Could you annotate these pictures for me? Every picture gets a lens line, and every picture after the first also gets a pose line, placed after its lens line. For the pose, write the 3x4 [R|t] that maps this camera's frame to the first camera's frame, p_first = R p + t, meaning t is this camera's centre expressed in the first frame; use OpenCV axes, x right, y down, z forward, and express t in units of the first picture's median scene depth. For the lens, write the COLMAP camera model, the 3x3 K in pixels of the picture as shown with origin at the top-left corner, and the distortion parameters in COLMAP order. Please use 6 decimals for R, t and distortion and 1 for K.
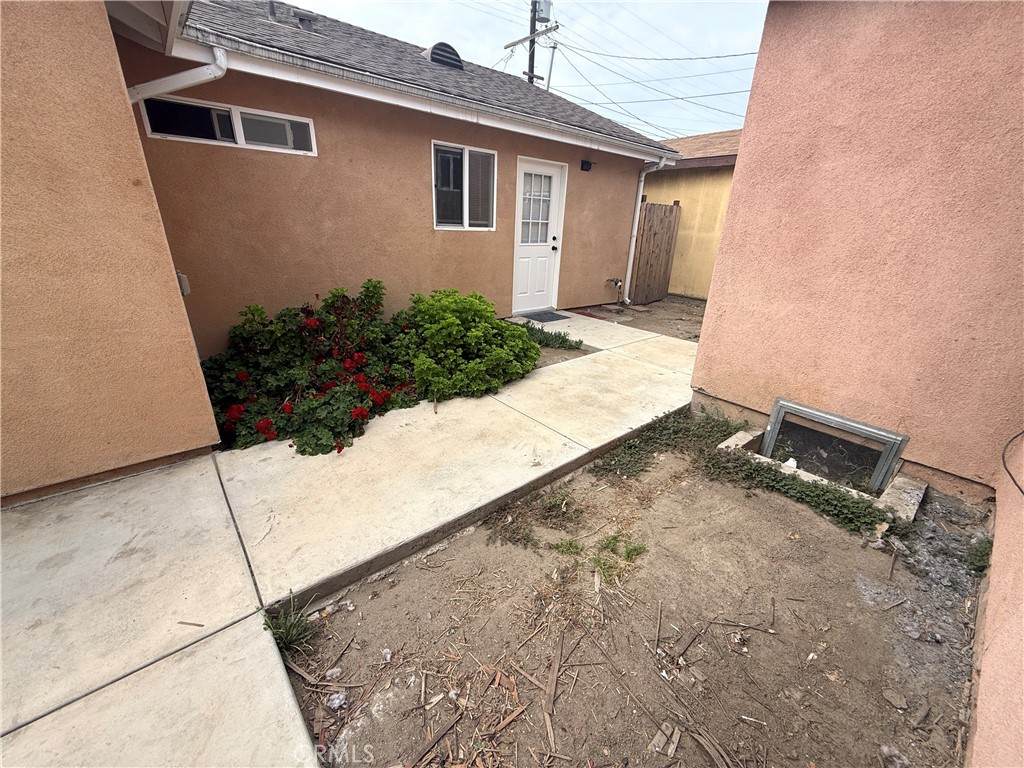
lens RADIAL K [[410.0, 0, 511.4], [0, 410.0, 387.4], [0, 0, 1]] dist [0.001814, -0.000470]
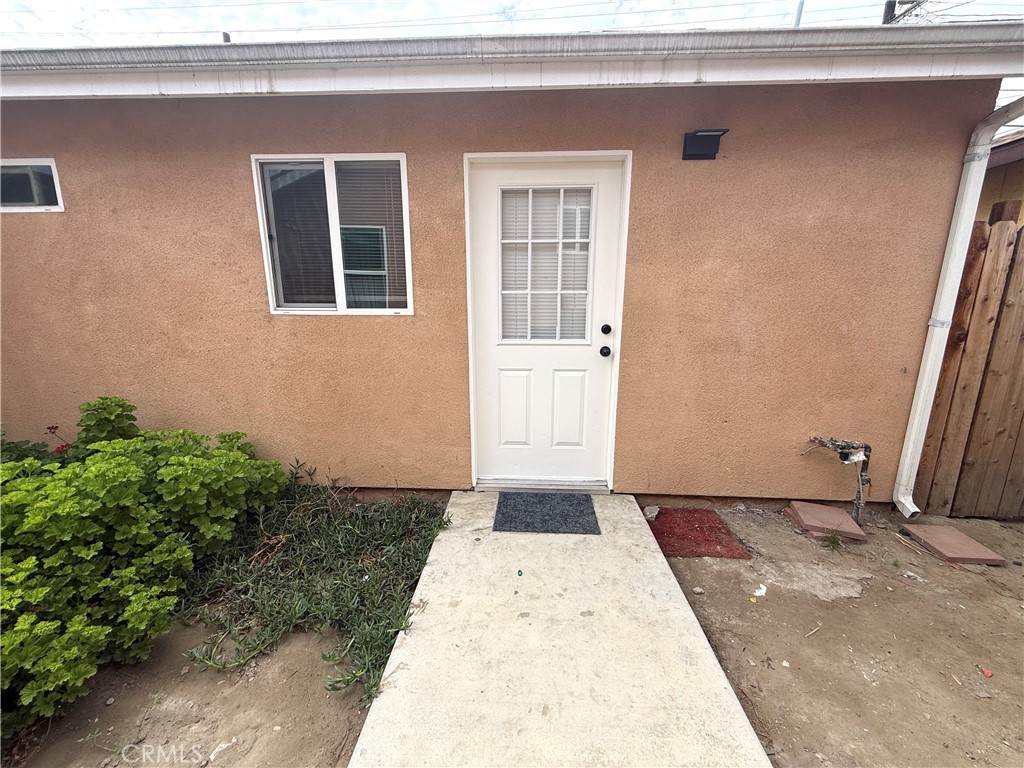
lens RADIAL K [[410.0, 0, 513.2], [0, 410.0, 386.1], [0, 0, 1]] dist [0.001814, -0.000470]
pose [[0.728262, 0.114907, -0.675597, 0.401329], [-0.232681, 0.968738, -0.086055, -0.307237], [0.644588, 0.219869, 0.732232, 0.796259]]
